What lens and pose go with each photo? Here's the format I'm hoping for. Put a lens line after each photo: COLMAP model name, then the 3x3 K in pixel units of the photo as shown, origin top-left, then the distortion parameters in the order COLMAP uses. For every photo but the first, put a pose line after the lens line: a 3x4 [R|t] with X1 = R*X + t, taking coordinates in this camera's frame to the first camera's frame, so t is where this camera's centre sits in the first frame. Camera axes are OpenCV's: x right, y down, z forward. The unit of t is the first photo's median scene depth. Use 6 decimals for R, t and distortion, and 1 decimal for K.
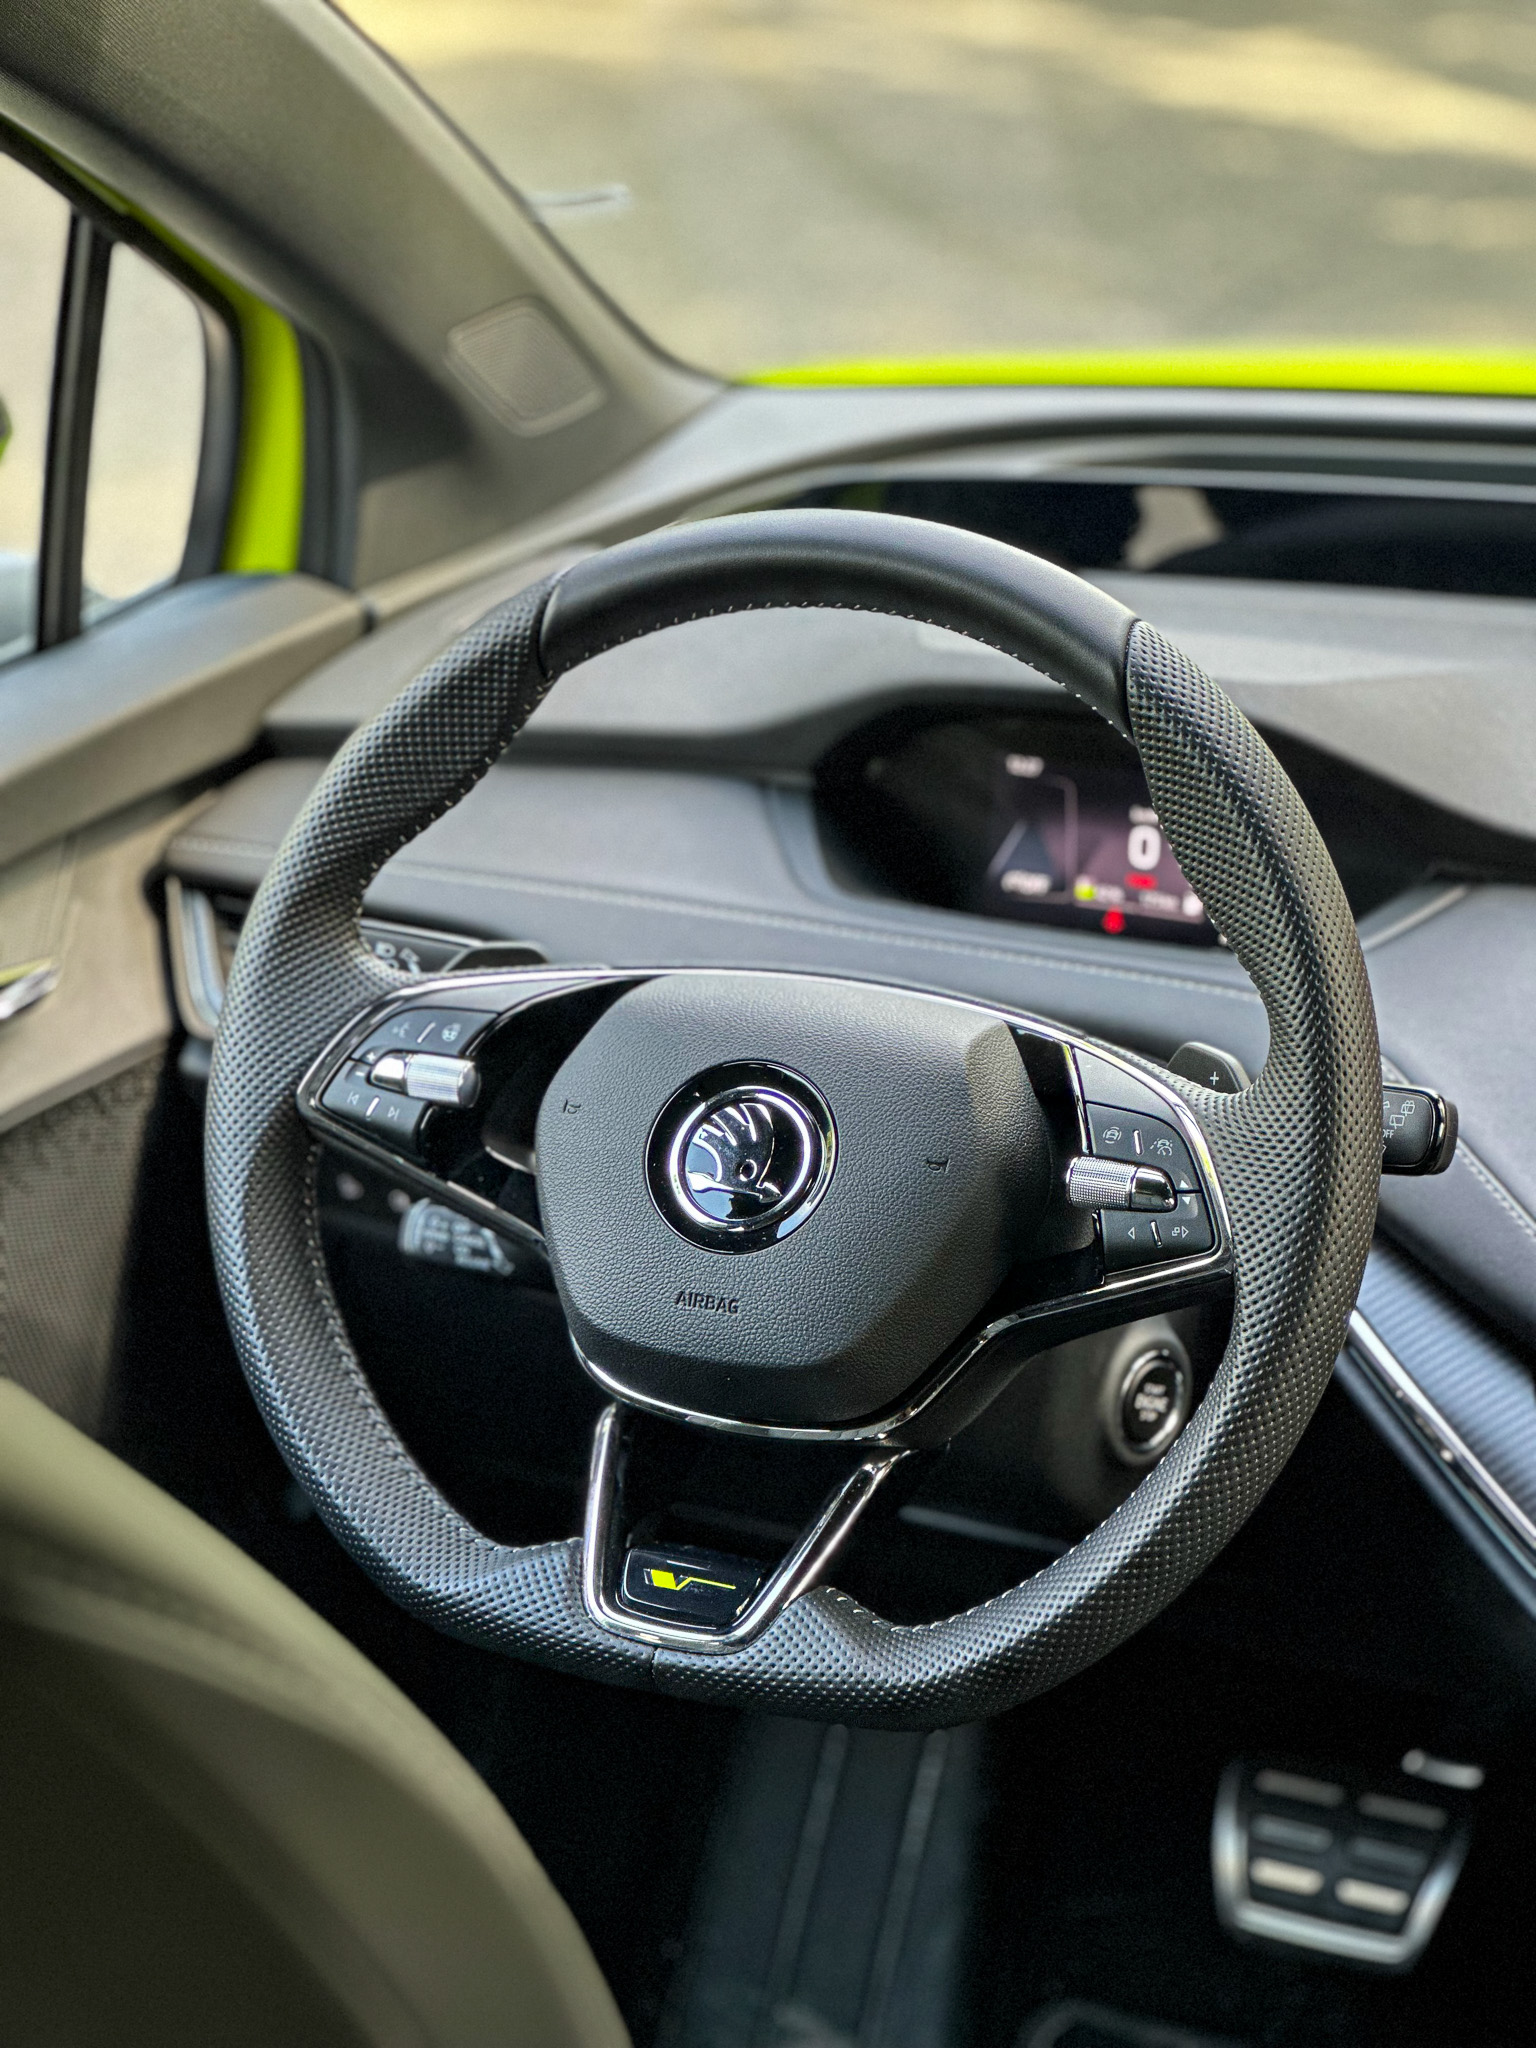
lens RADIAL K [[4602.1, 0, 768.0], [0, 4602.1, 1024.0], [0, 0, 1]] dist [-0.375784, 7.310756]
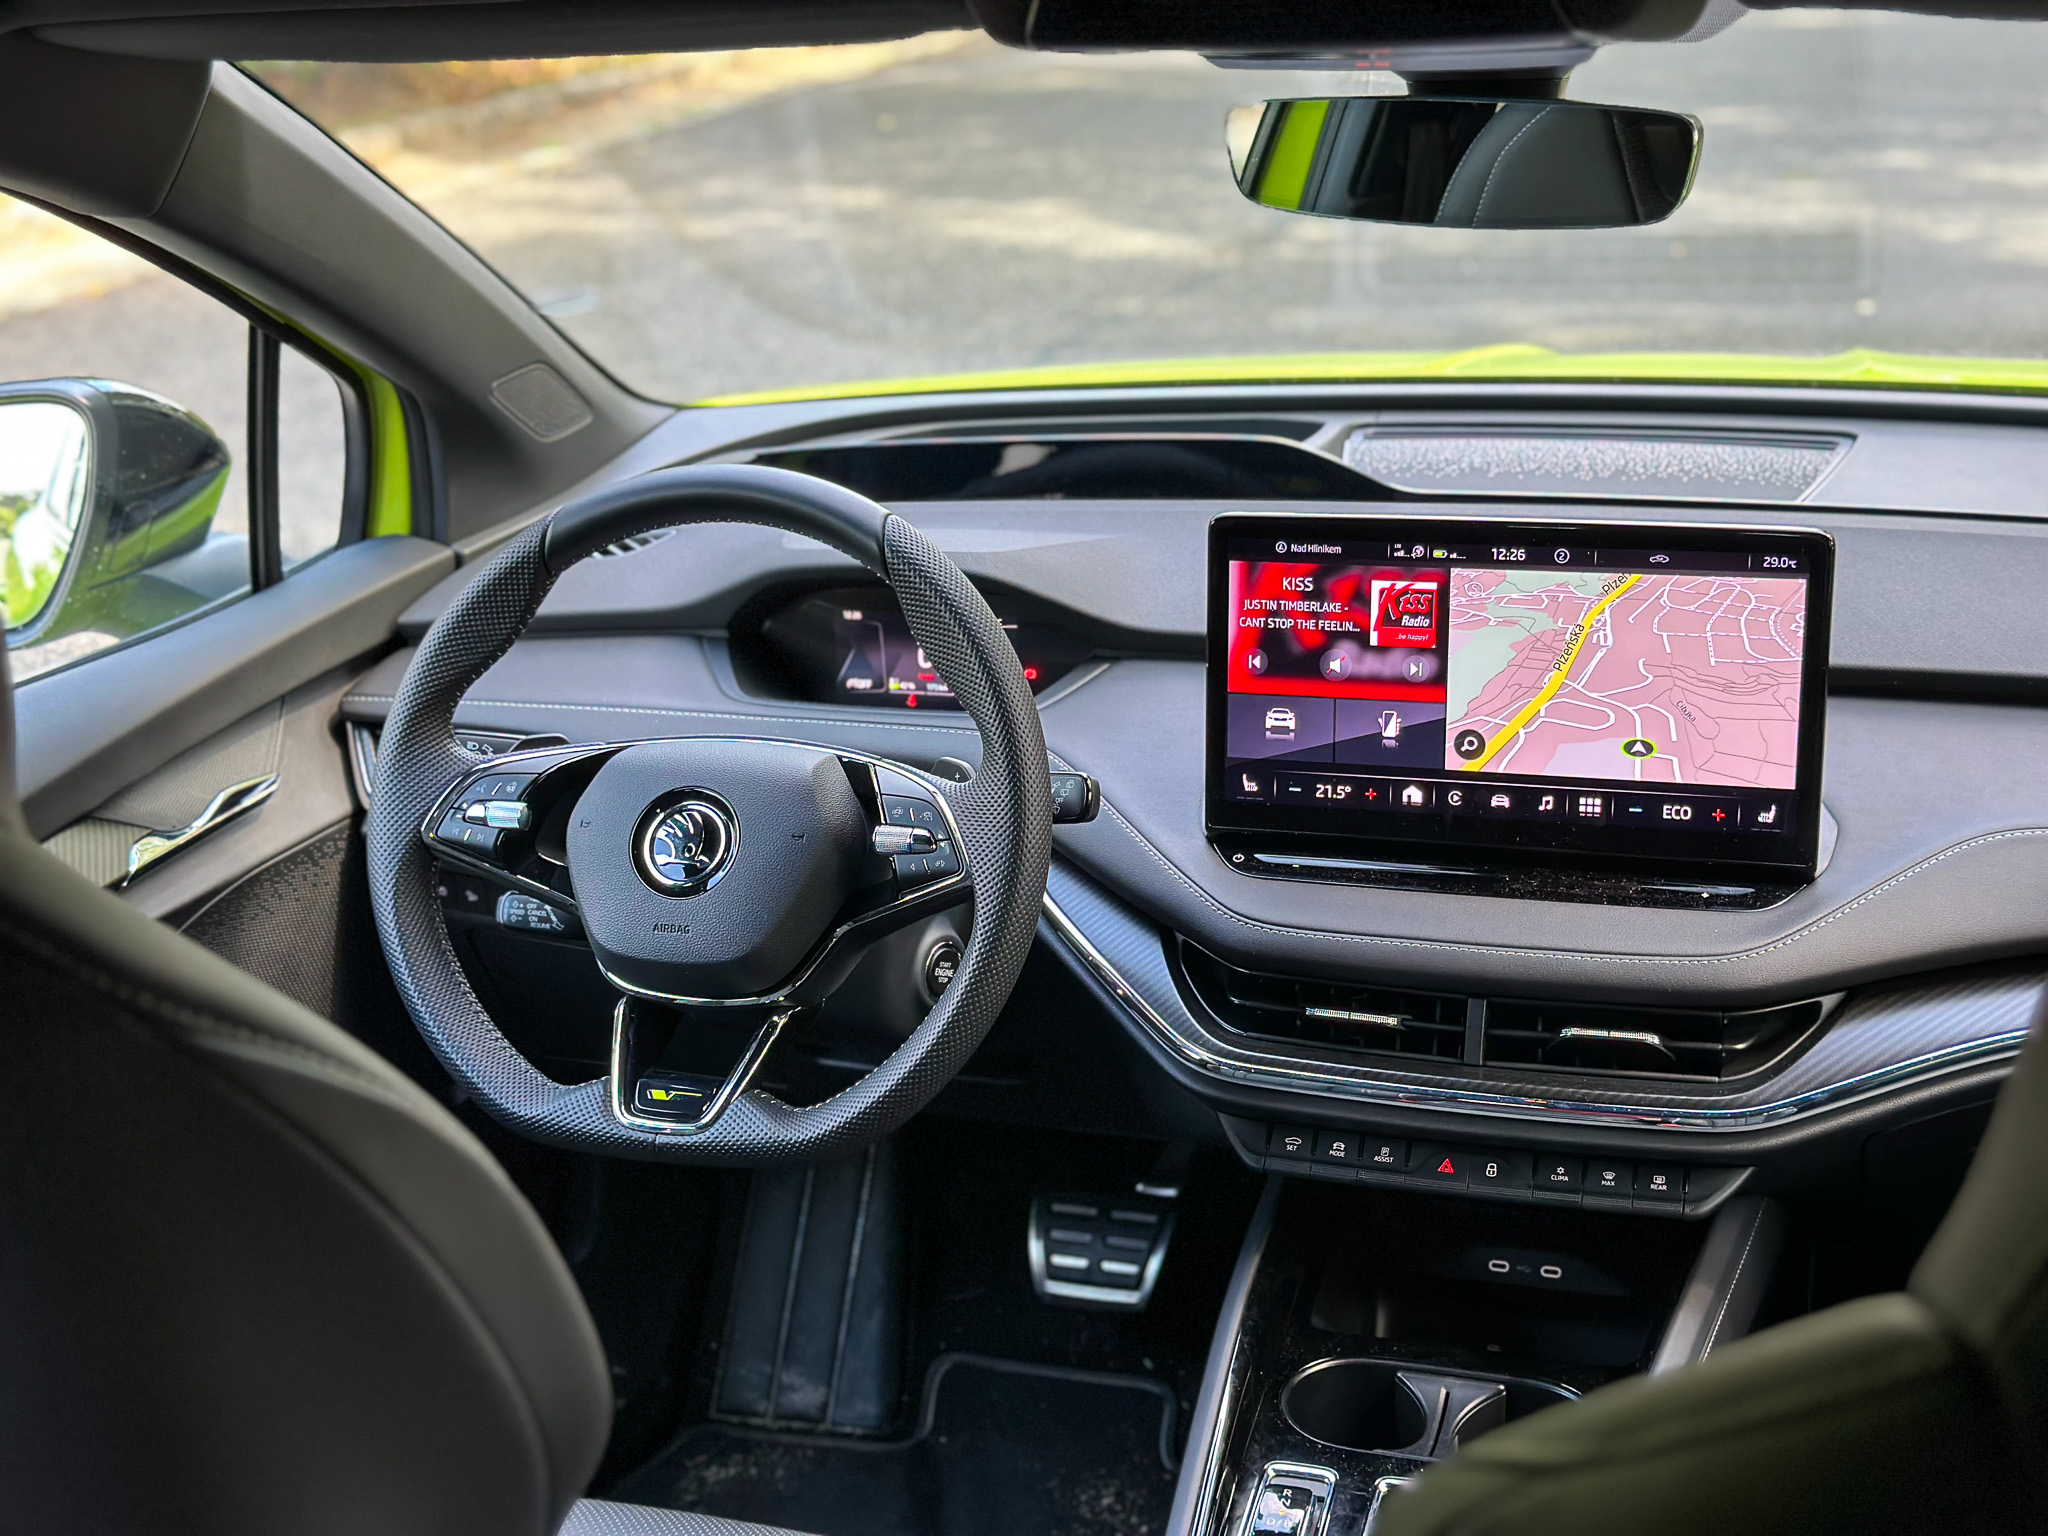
lens RADIAL K [[2839.6, 0, 1024.0], [0, 2839.6, 768.0], [0, 0, 1]] dist [0.125721, -0.022359]
pose [[0.993436, -0.079862, 0.081902, 0.033198], [0.081458, 0.996543, -0.016325, 0.027012], [-0.080315, 0.022889, 0.996507, -0.067041]]
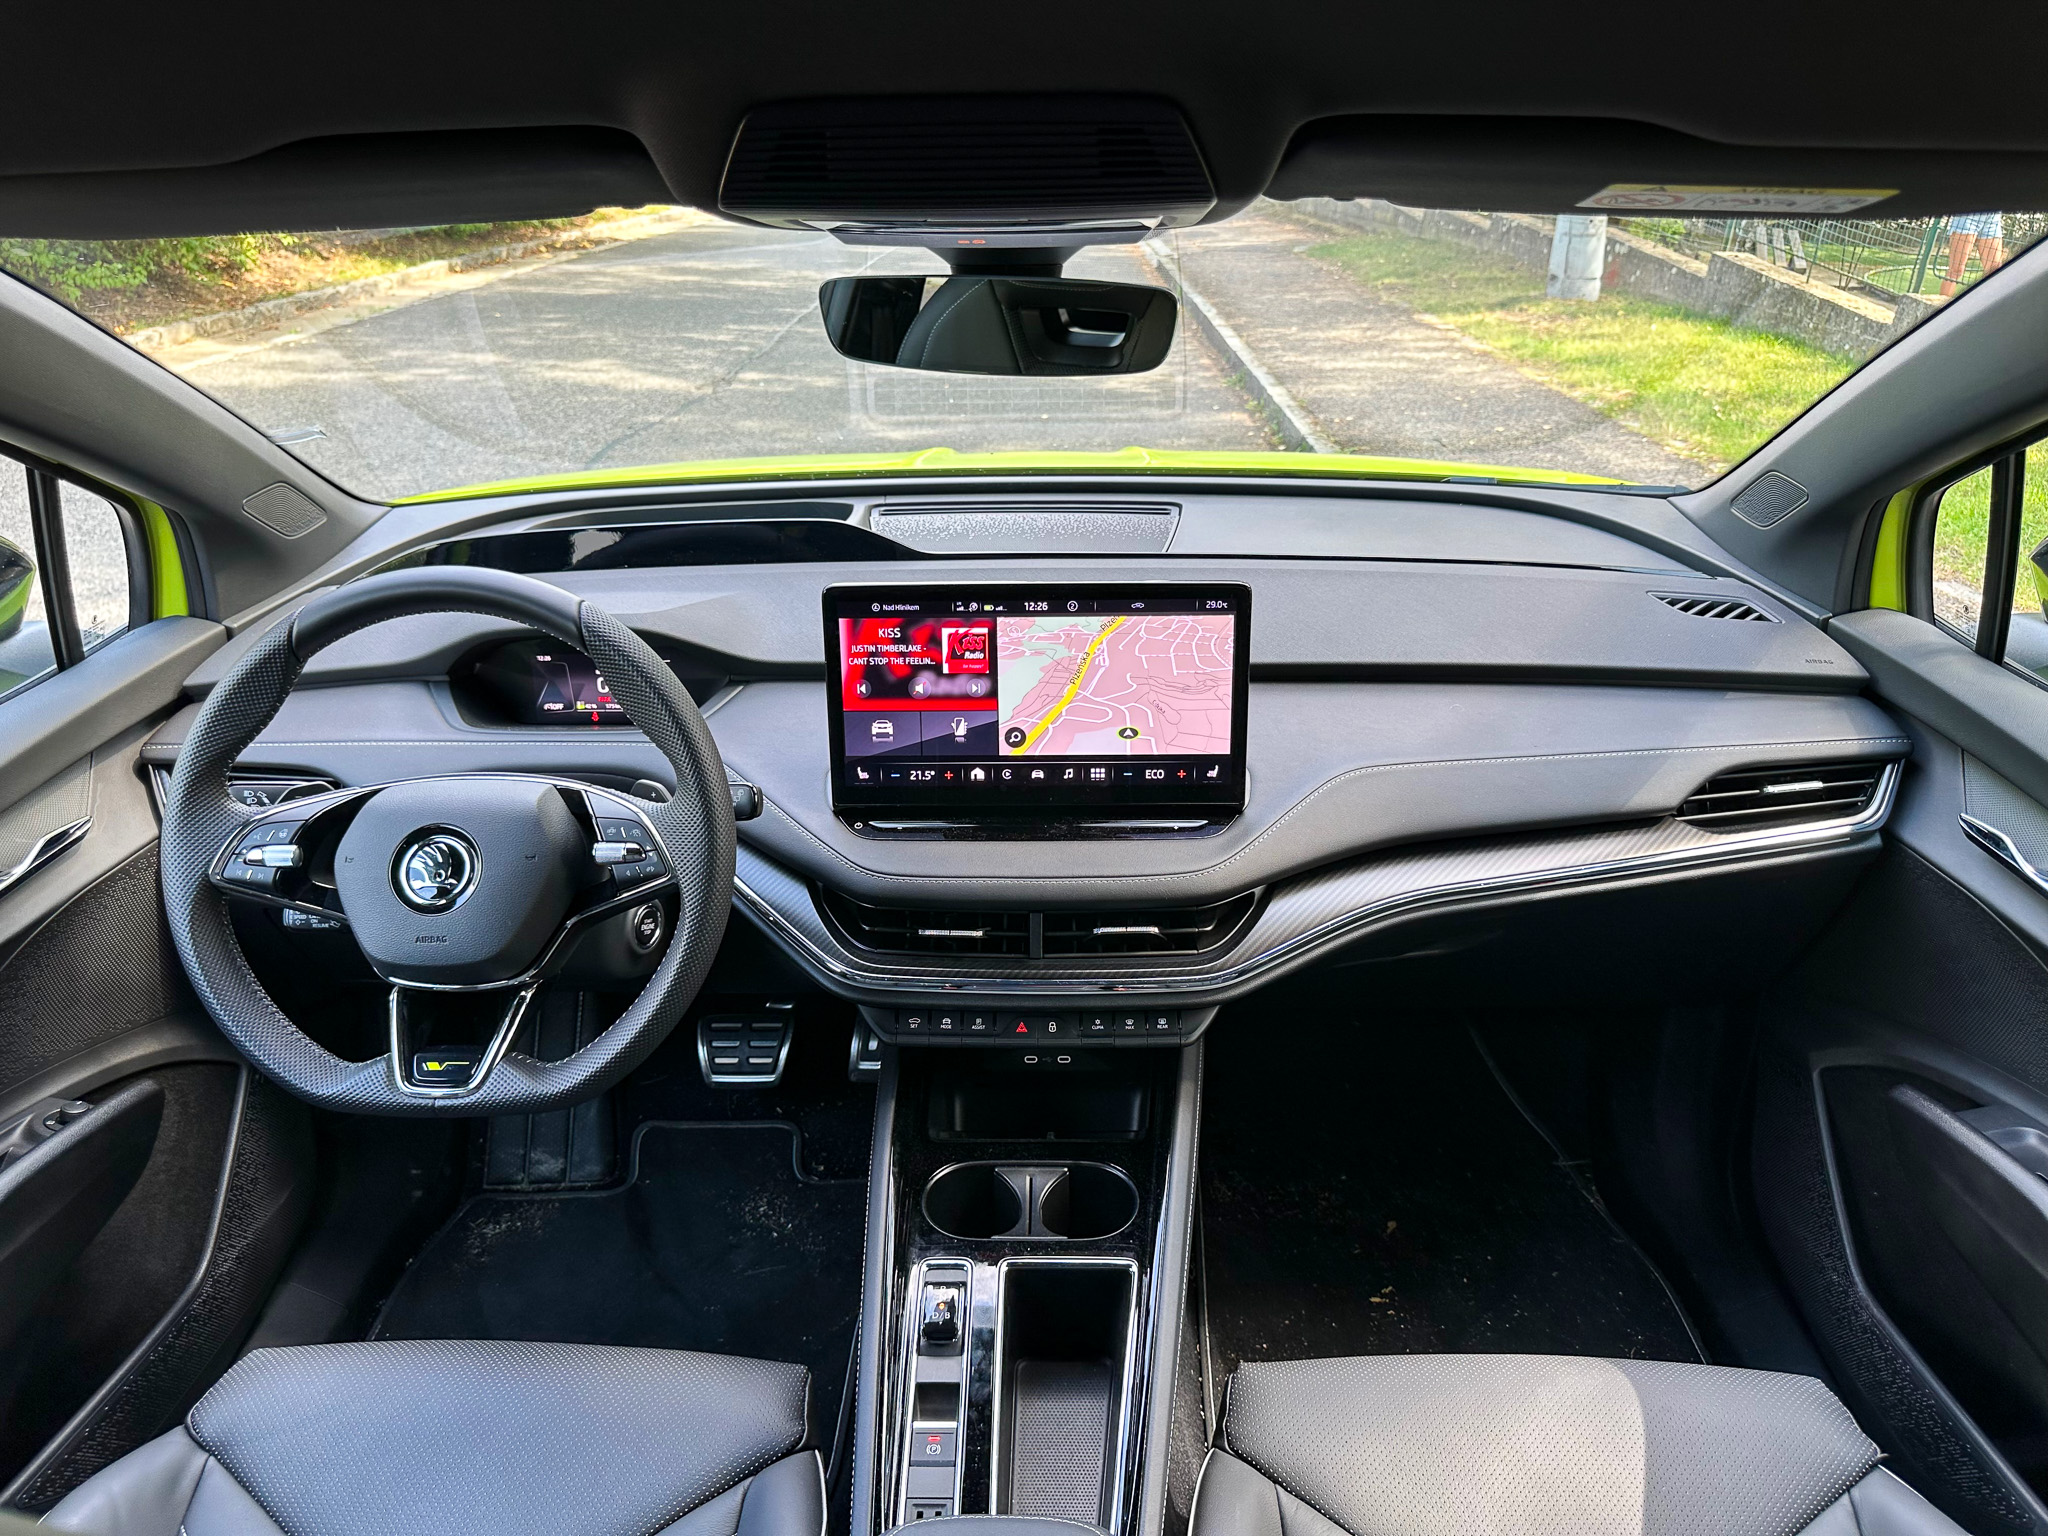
lens RADIAL K [[1434.3, 0, 1037.1], [0, 1434.3, 753.5], [0, 0, 1]] dist [0.107981, -0.218437]
pose [[0.921461, -0.167414, 0.350546, 0.023020], [0.146450, 0.985500, 0.085690, -0.040451], [-0.359809, -0.027623, 0.932617, 0.241607]]
